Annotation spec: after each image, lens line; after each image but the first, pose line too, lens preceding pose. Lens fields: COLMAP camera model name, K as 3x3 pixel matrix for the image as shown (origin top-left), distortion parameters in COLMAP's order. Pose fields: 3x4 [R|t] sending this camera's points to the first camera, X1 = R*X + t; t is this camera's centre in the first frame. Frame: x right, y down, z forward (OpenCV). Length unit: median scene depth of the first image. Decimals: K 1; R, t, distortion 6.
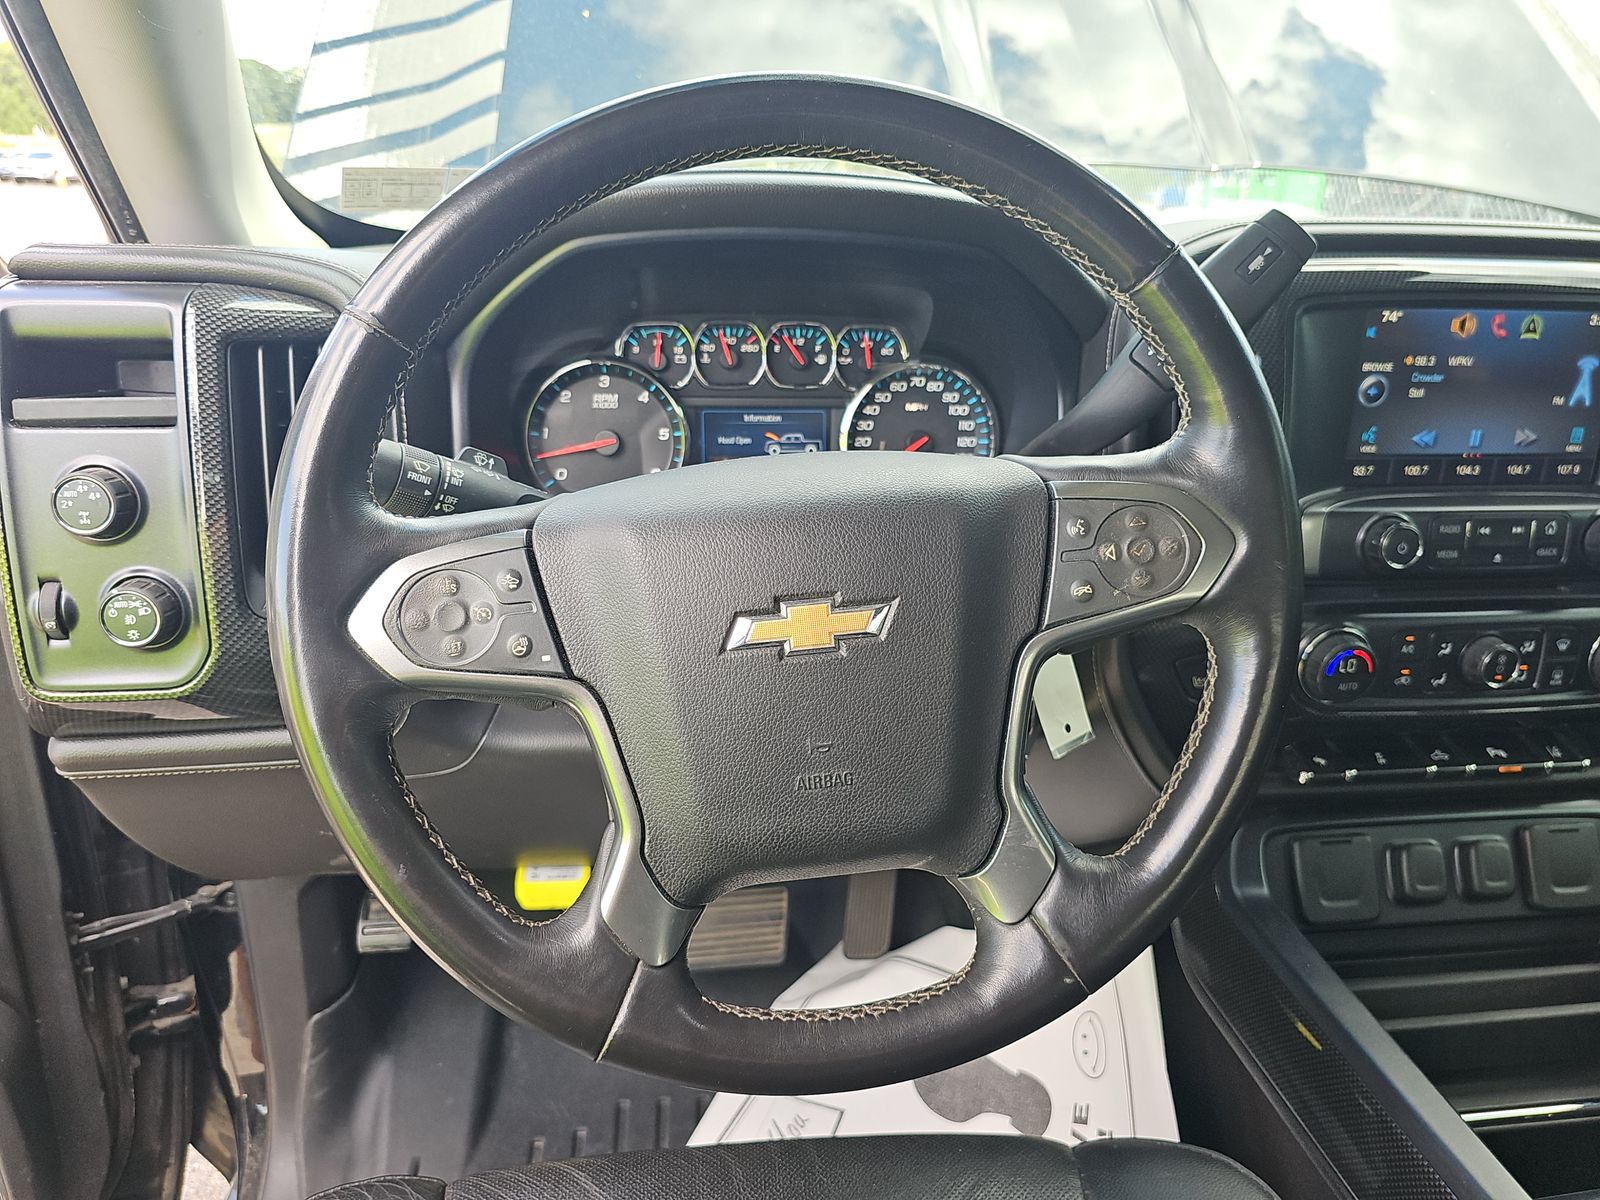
lens RADIAL K [[1077.1, 0, 795.4], [0, 1077.1, 599.1], [0, 0, 1]] dist [0.046692, -0.010761]
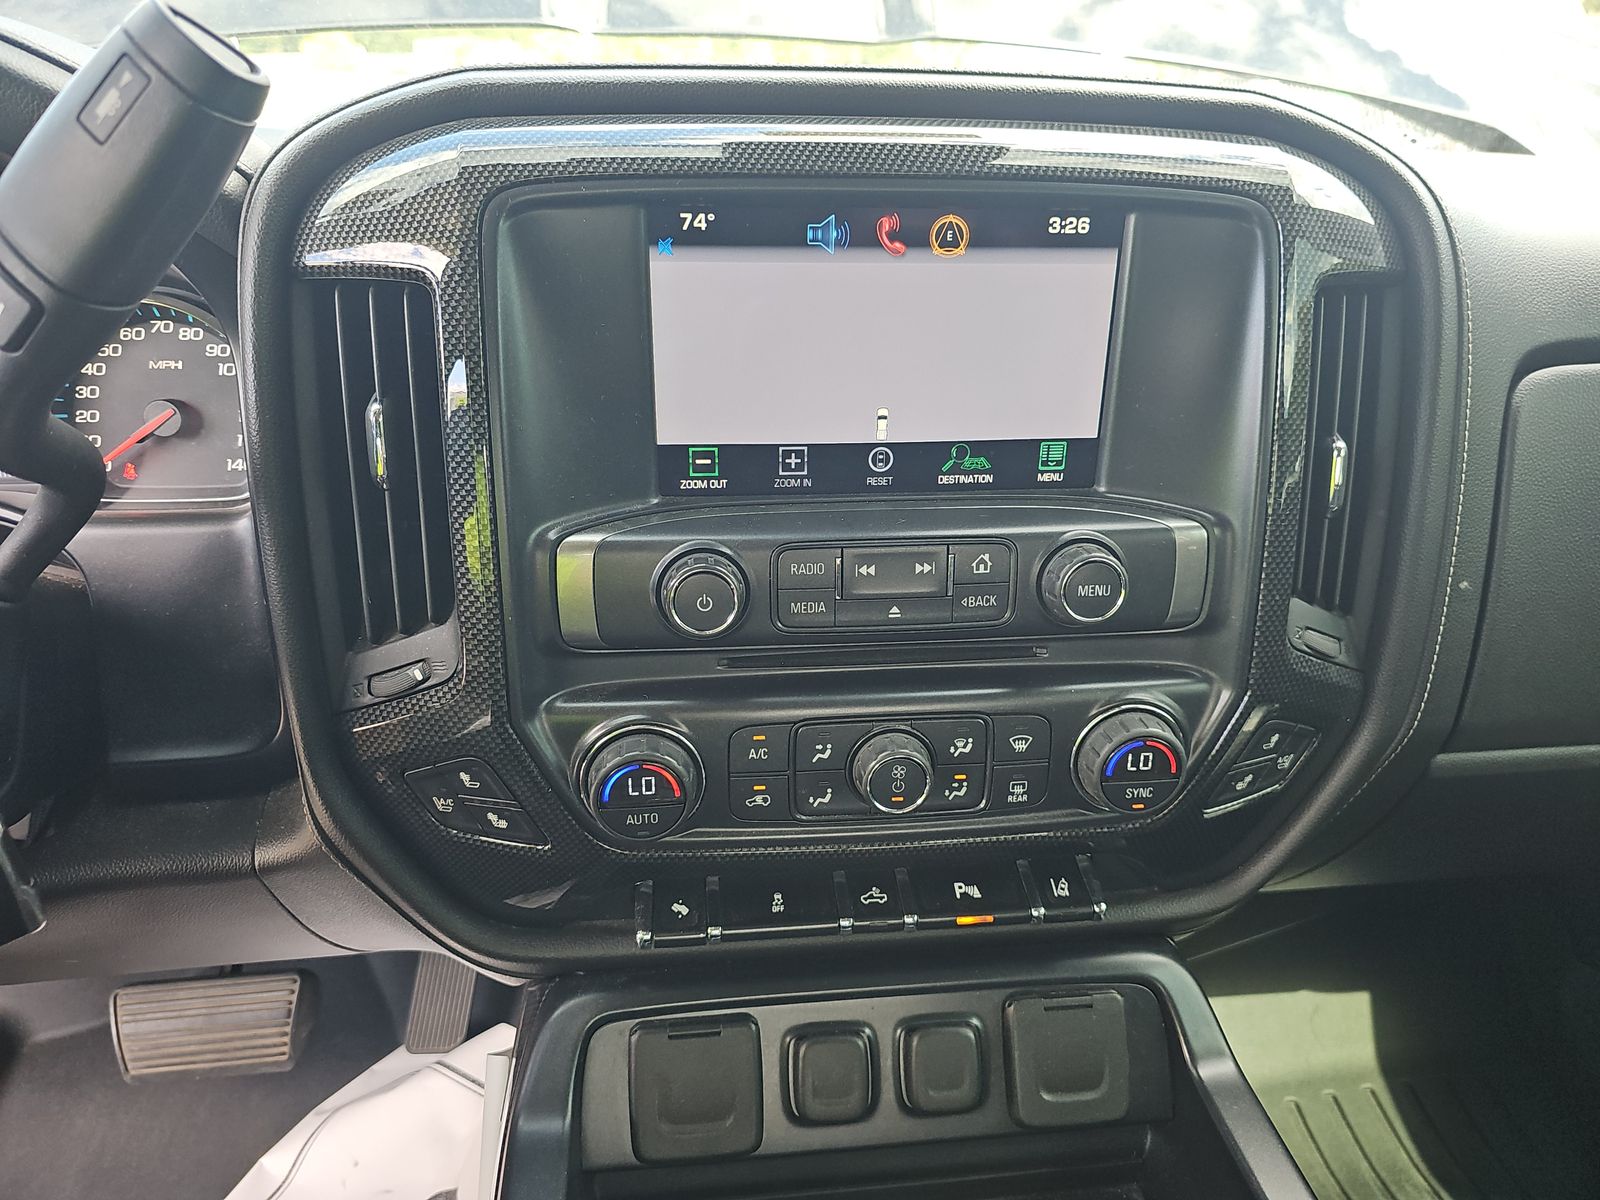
lens RADIAL K [[1077.1, 0, 802.6], [0, 1077.1, 601.7], [0, 0, 1]] dist [0.046692, -0.010761]
pose [[0.998632, -0.000064, -0.052283, 0.614497], [0.003339, 0.998036, 0.062546, -0.081705], [0.052177, -0.062635, 0.996672, 0.376389]]
